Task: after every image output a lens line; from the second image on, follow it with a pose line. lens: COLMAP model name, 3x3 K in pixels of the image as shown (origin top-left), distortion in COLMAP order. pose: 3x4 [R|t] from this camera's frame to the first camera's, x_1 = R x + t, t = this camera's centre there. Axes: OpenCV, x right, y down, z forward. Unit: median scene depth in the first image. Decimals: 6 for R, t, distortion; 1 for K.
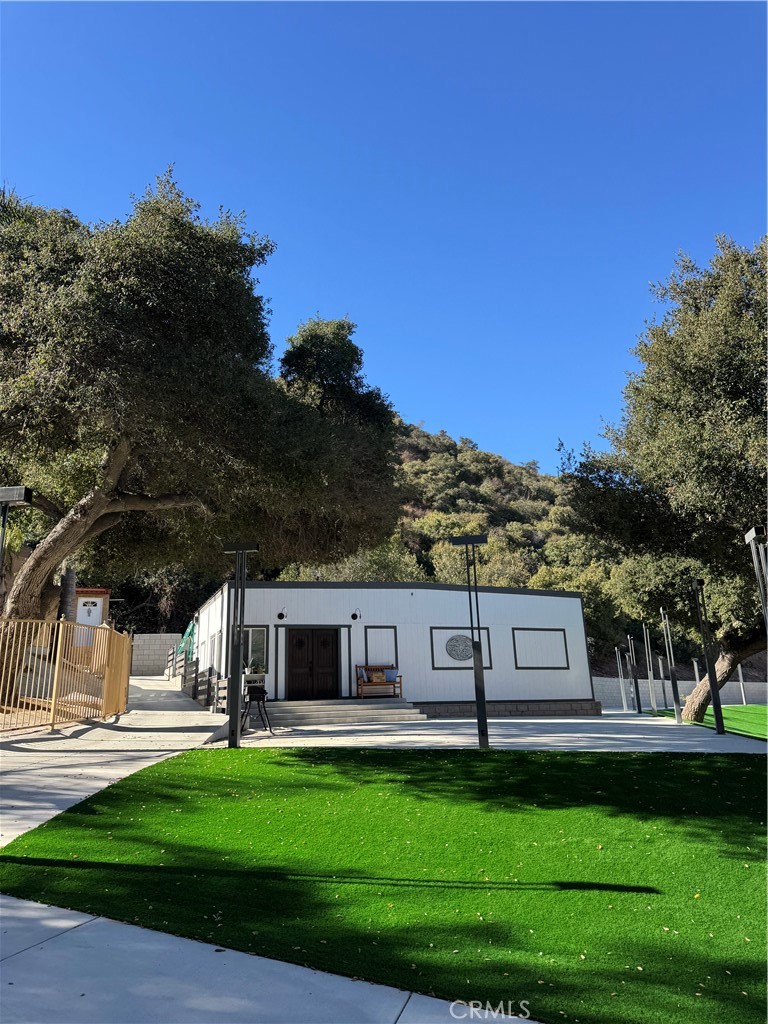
lens RADIAL K [[716.9, 0, 387.1], [0, 716.9, 506.5], [0, 0, 1]] dist [0.108491, -0.170232]
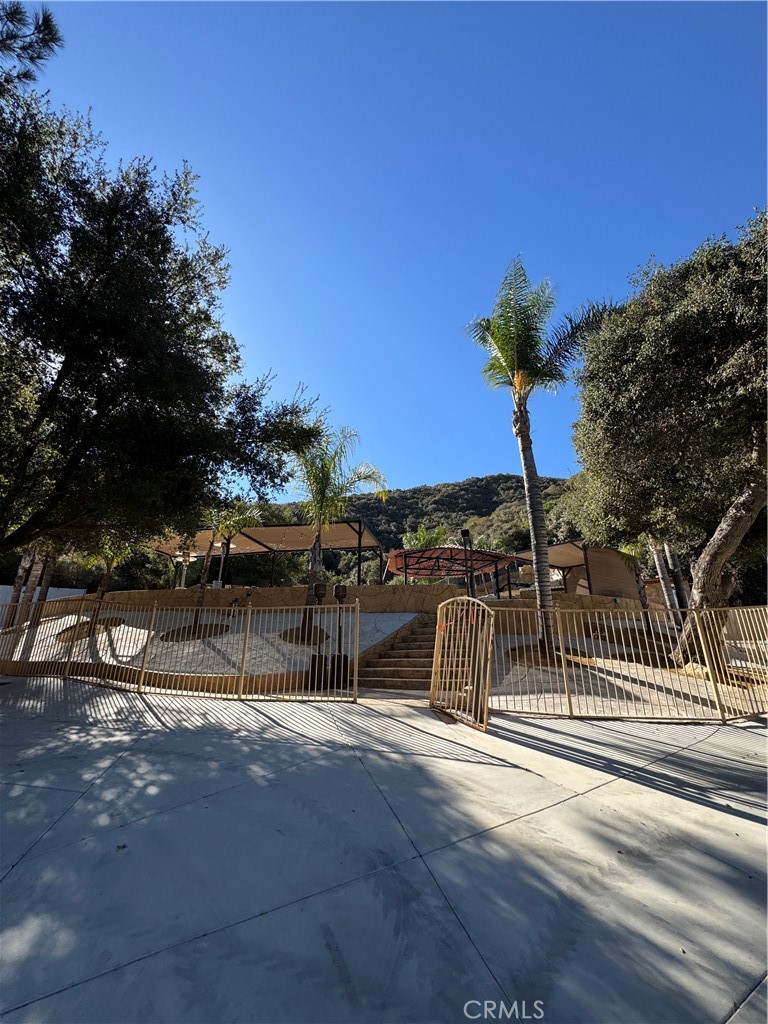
lens RADIAL K [[408.7, 0, 386.1], [0, 408.7, 512.1], [0, 0, 1]] dist [-0.000877, 0.000484]
pose [[0.614293, -0.243847, -0.750455, -0.327149], [0.197338, 0.968307, -0.153100, 0.000528], [0.764003, -0.054045, 0.642945, 0.174302]]
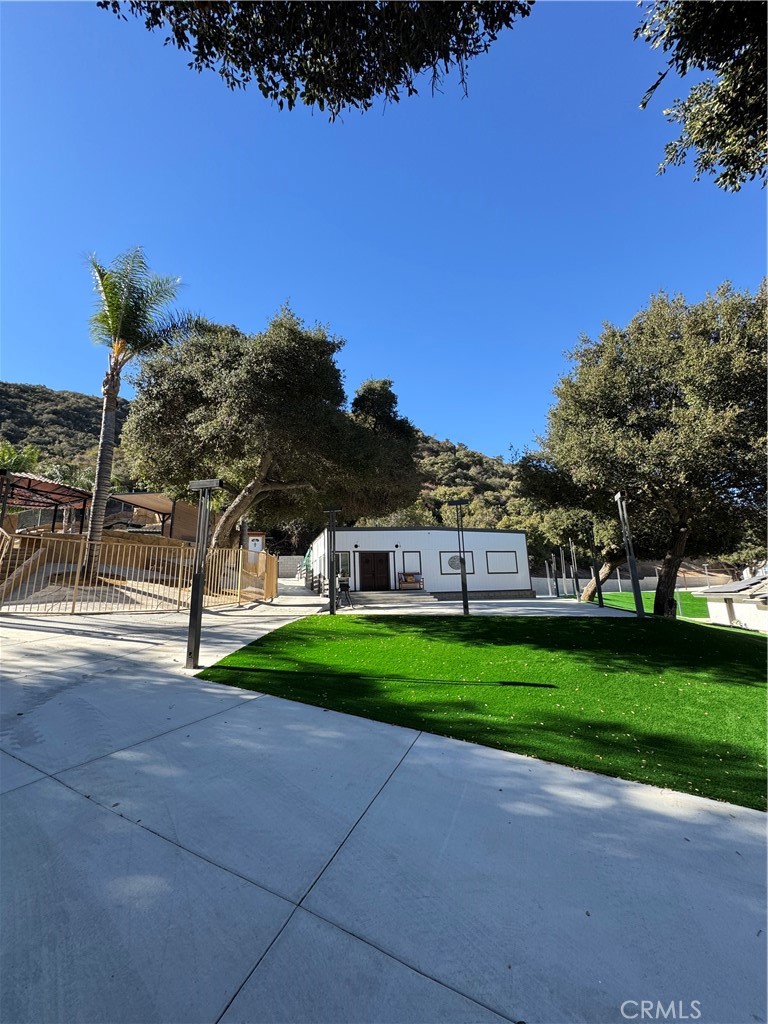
lens RADIAL K [[408.7, 0, 386.1], [0, 408.7, 512.1], [0, 0, 1]] dist [-0.000877, 0.000484]
pose [[0.997052, -0.018529, -0.074463, 0.008747], [0.023575, 0.997443, 0.067473, -0.001458], [0.073022, -0.069030, 0.994938, -0.020190]]
